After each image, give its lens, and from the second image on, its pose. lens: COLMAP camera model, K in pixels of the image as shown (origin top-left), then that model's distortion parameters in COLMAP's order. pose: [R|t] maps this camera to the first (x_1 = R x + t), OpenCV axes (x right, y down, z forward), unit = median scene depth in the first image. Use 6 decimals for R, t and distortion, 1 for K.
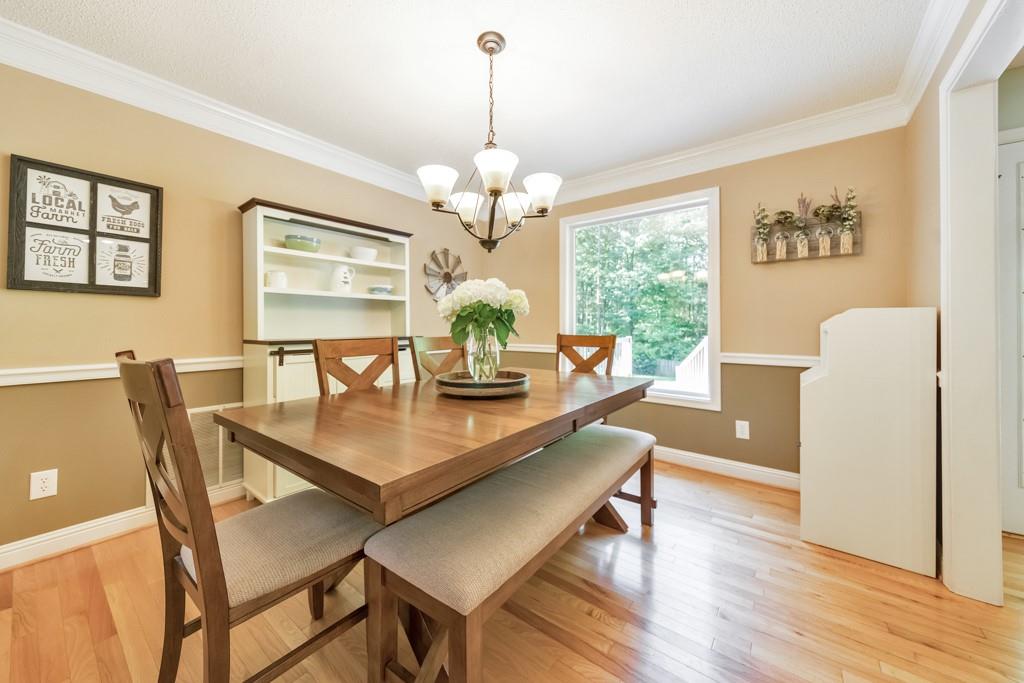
lens RADIAL K [[369.0, 0, 508.3], [0, 369.0, 326.8], [0, 0, 1]] dist [0.005890, -0.001134]
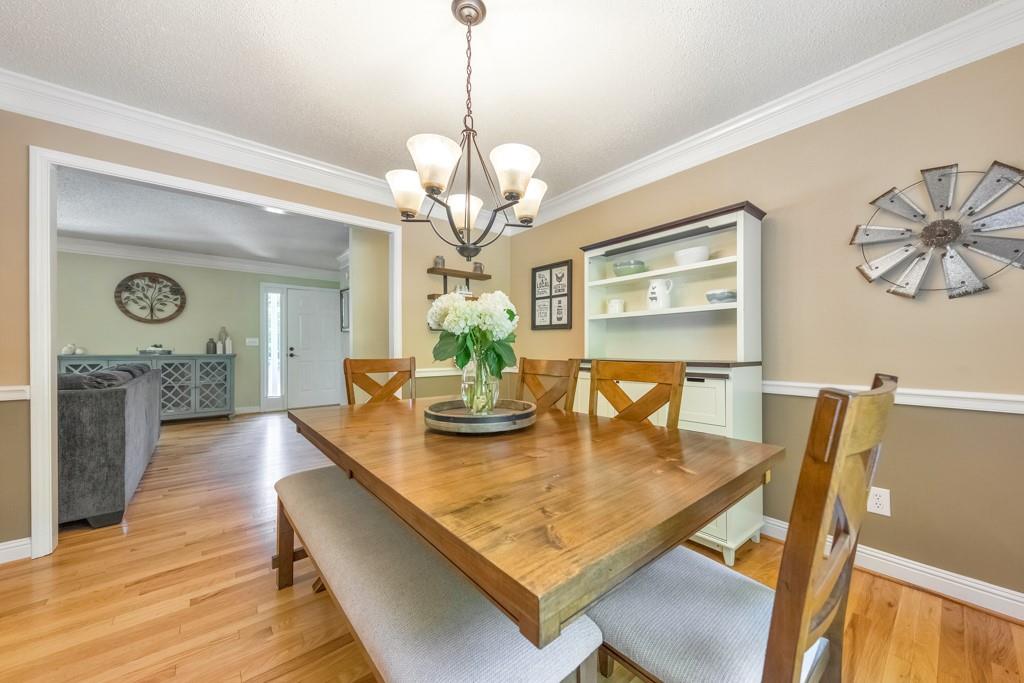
lens RADIAL K [[369.0, 0, 513.8], [0, 369.0, 348.2], [0, 0, 1]] dist [0.005890, -0.001134]
pose [[-0.212851, 0.001151, -0.977084, 0.672482], [-0.003149, 0.999993, 0.001864, -0.000246], [0.977080, 0.003474, -0.212846, 1.139054]]
